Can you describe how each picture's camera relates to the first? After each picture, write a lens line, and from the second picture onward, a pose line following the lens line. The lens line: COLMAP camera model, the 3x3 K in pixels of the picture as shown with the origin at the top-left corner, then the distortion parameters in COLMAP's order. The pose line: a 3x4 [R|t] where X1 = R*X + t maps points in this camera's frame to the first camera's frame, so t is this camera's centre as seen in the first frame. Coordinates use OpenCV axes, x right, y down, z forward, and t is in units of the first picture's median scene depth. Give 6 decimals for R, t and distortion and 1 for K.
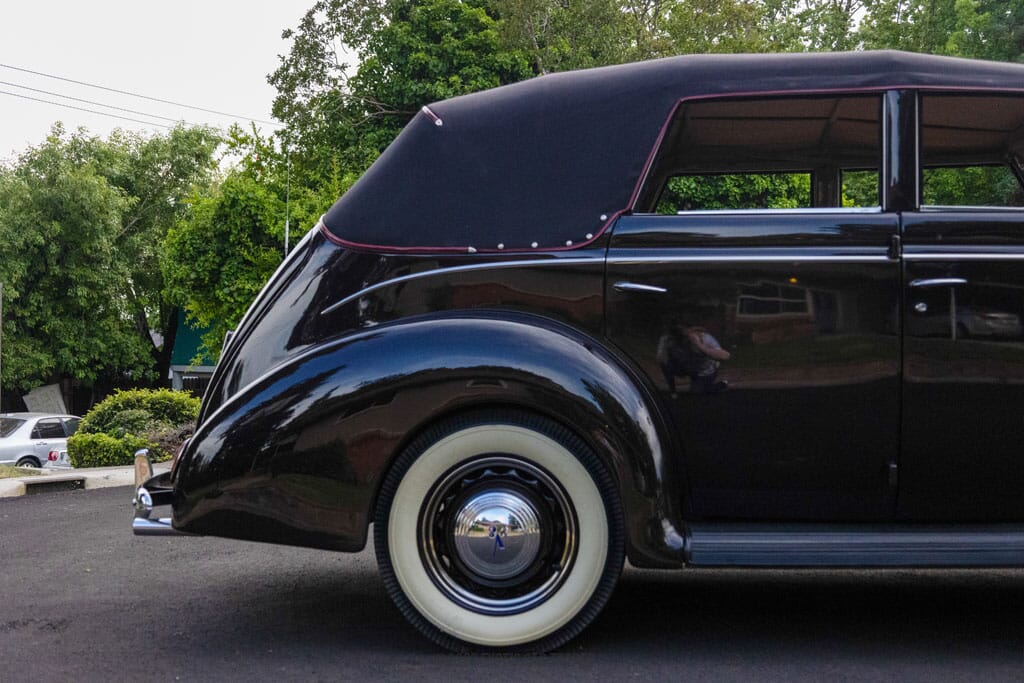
lens RADIAL K [[1348.8, 0, 512.0], [0, 1348.8, 341.5], [0, 0, 1]] dist [0.030652, 0.054056]
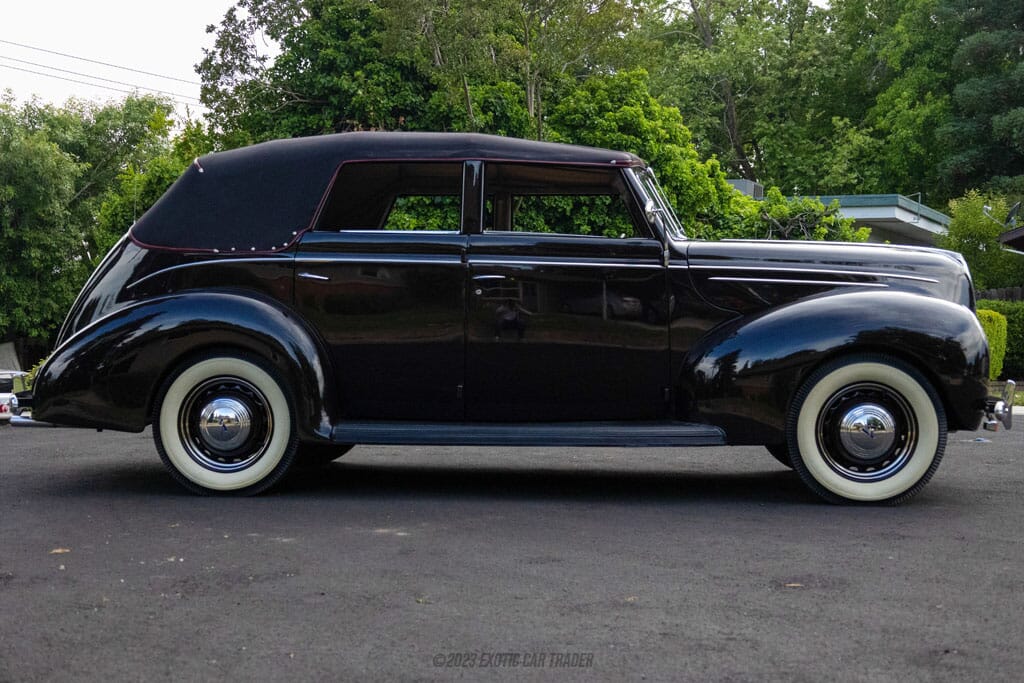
lens RADIAL K [[1344.6, 0, 511.6], [0, 1344.6, 354.8], [0, 0, 1]] dist [0.000723, 0.072321]
pose [[0.999465, 0.016705, 0.028120, 0.052415], [-0.017644, 0.999283, 0.033497, -0.000633], [-0.027540, -0.033975, 0.999043, -0.117947]]
